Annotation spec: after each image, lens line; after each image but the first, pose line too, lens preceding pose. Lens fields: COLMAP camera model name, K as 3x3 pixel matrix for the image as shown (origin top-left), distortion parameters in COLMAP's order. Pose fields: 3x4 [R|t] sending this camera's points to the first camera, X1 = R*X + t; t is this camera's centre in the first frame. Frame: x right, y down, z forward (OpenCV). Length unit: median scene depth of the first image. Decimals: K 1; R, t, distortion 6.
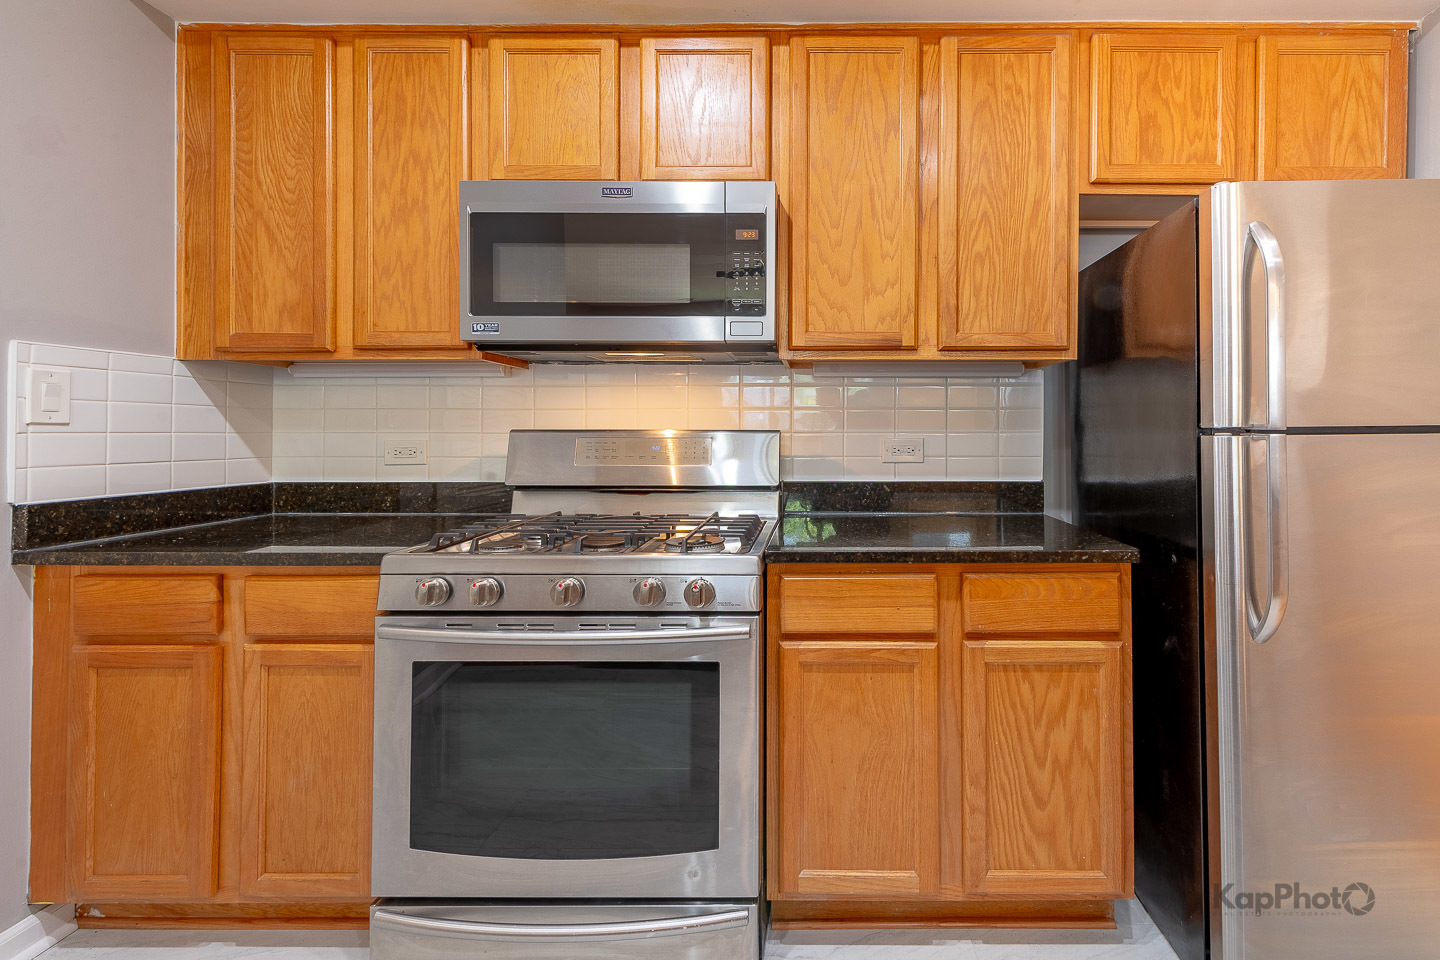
lens RADIAL K [[607.8, 0, 842.5], [0, 607.8, 429.1], [0, 0, 1]] dist [0.012655, -0.003048]
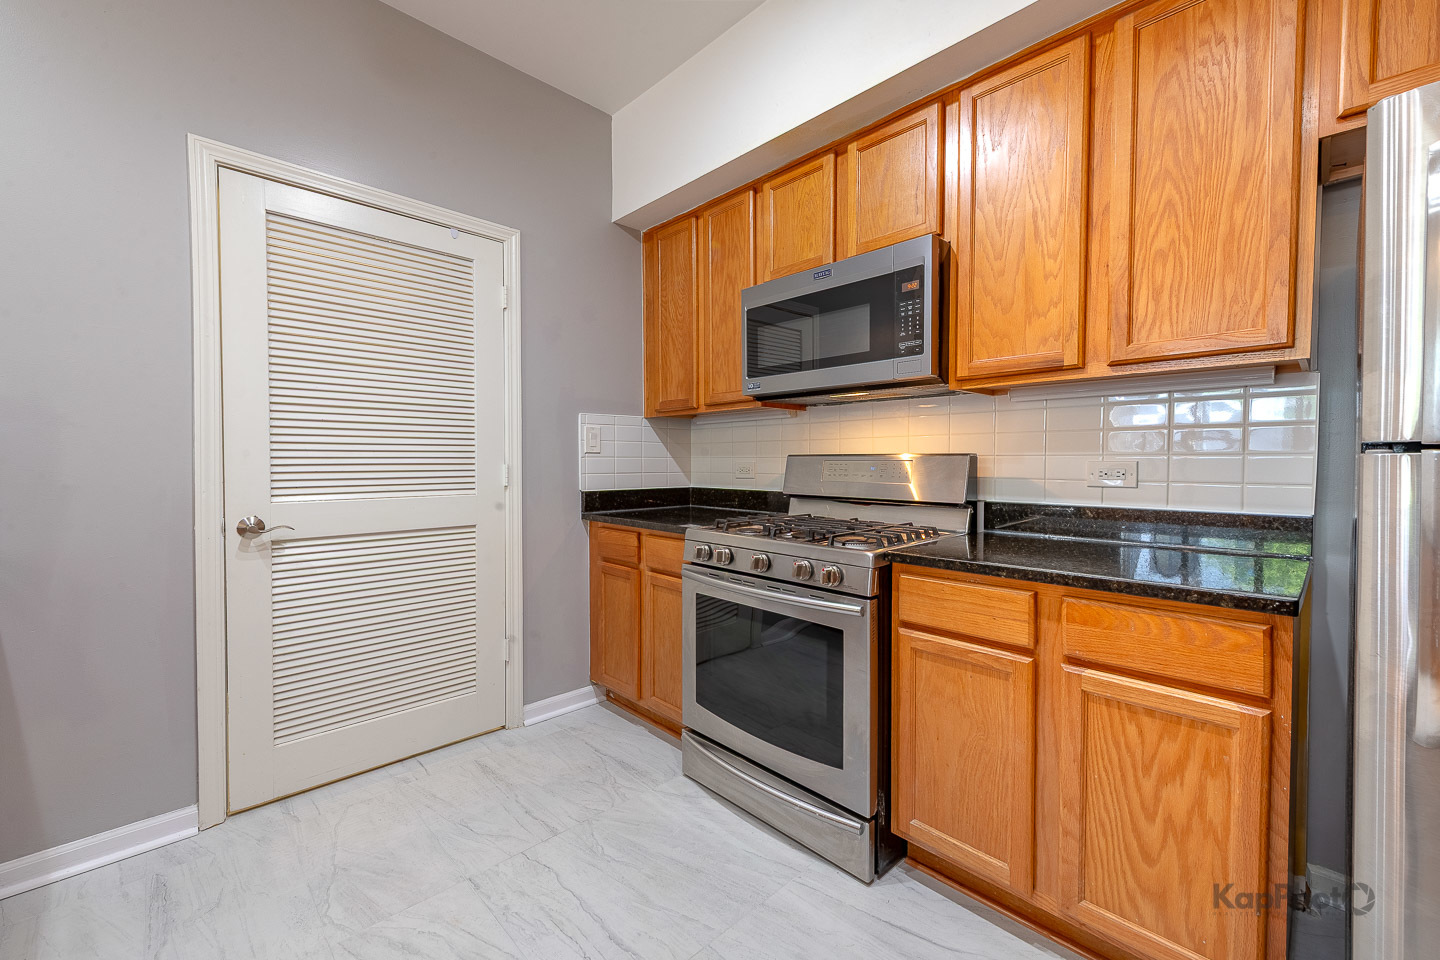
lens RADIAL K [[575.2, 0, 786.1], [0, 575.2, 474.9], [0, 0, 1]] dist [0.008879, -0.002294]
pose [[0.738262, 0.016750, -0.674306, 0.420367], [0.006003, 0.999489, 0.031401, 0.007241], [0.674488, -0.027230, 0.737784, 0.010648]]
